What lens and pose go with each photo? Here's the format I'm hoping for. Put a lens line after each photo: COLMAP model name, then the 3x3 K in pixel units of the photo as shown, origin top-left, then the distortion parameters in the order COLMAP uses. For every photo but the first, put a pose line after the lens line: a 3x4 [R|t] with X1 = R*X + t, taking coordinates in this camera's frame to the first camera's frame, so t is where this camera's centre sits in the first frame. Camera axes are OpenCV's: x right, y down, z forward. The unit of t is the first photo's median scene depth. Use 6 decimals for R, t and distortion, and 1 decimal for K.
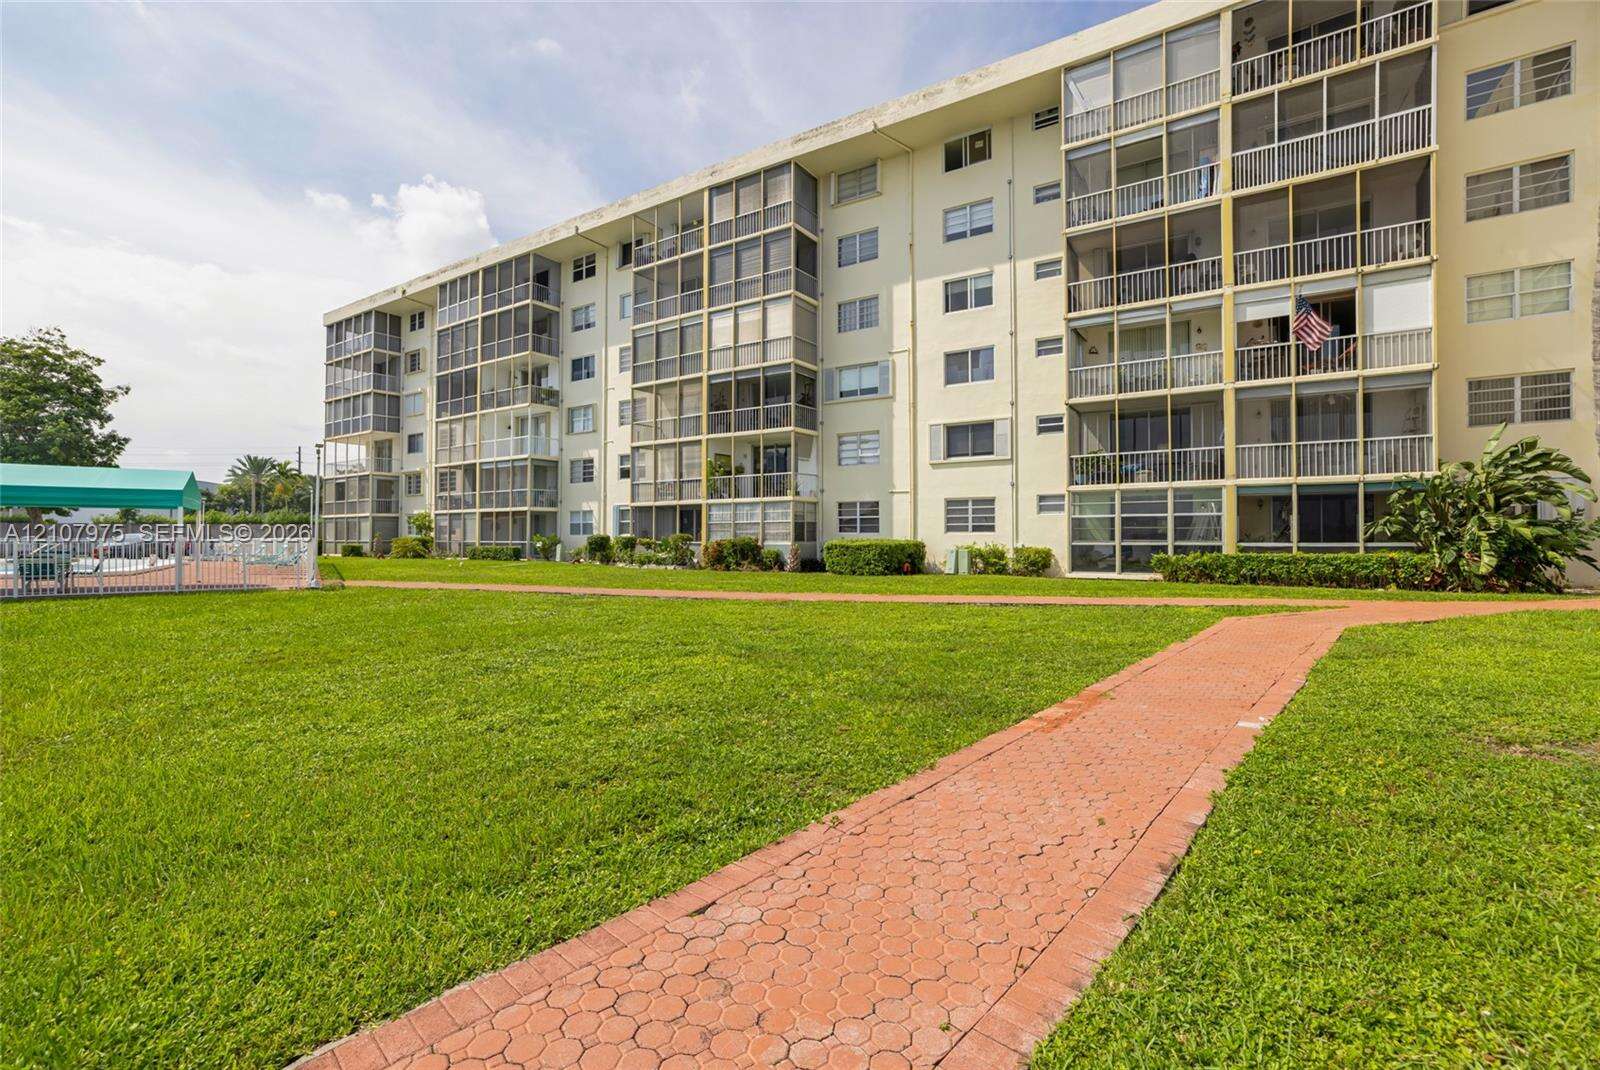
lens RADIAL K [[728.1, 0, 801.0], [0, 728.1, 526.6], [0, 0, 1]] dist [0.002055, 0.000705]
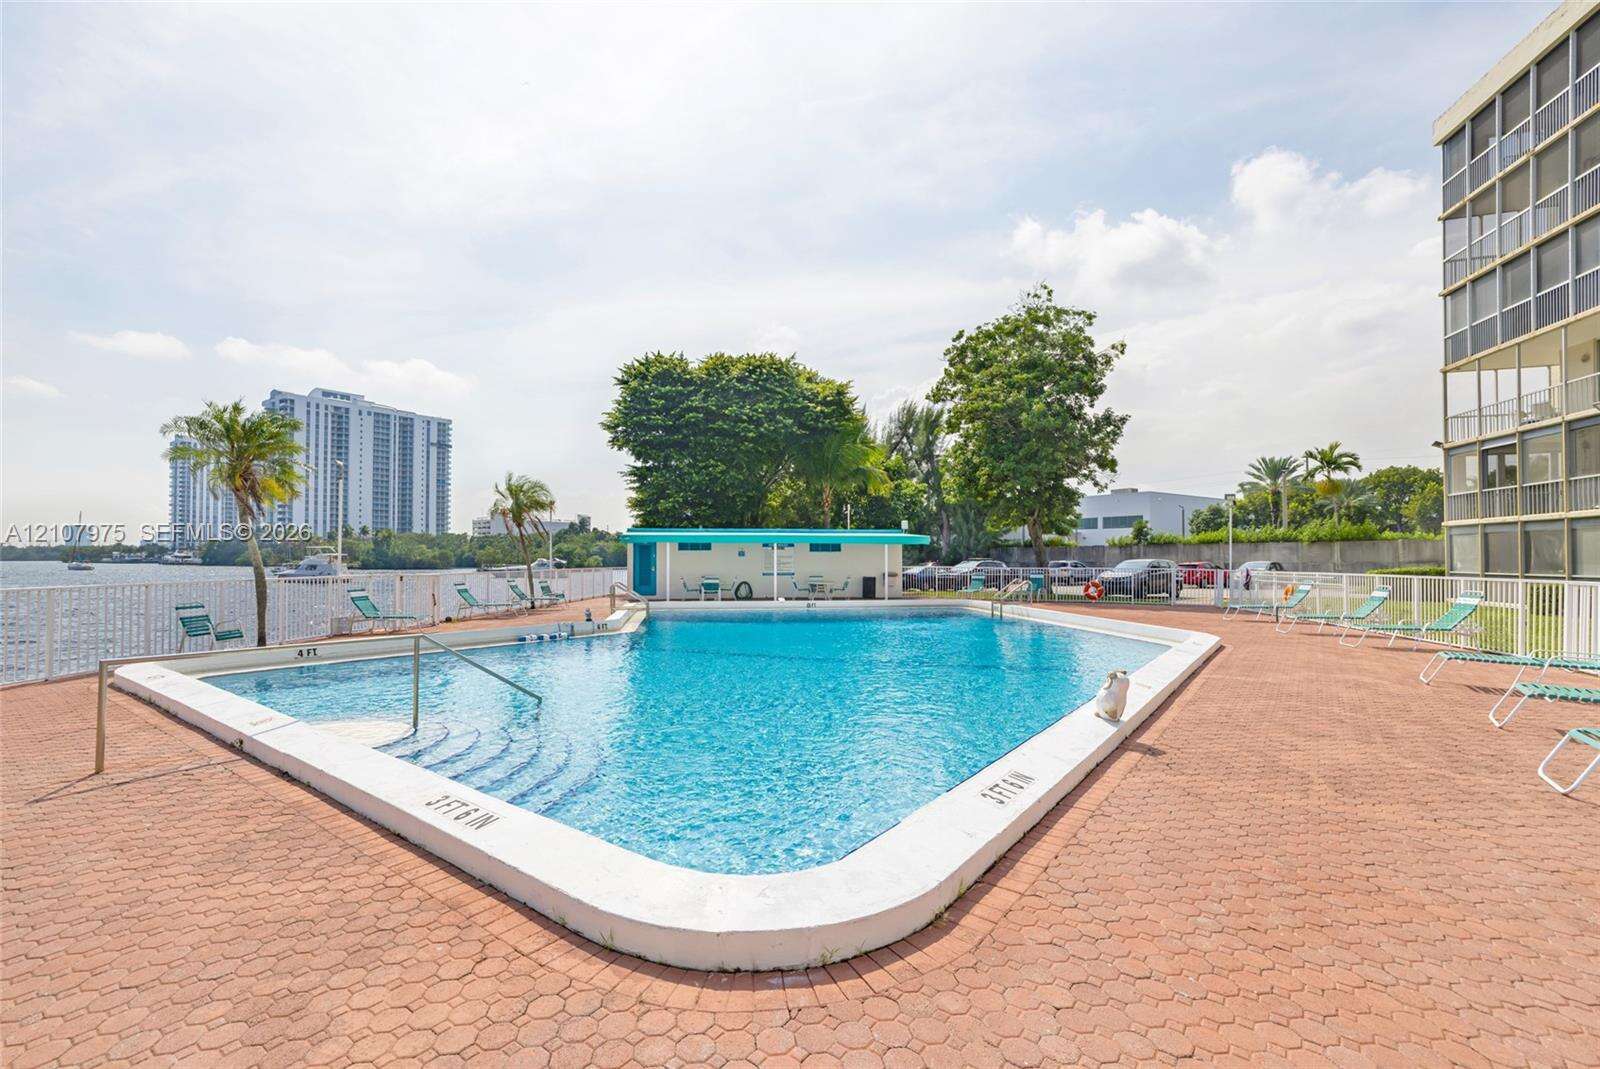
lens RADIAL K [[682.1, 0, 800.0], [0, 682.1, 534.5], [0, 0, 1]] dist [-0.056202, 0.031270]
pose [[0.333775, -0.027789, -0.942243, -0.833582], [0.011843, 0.999610, -0.025285, -0.002757], [0.942578, -0.002719, 0.333974, 0.964244]]
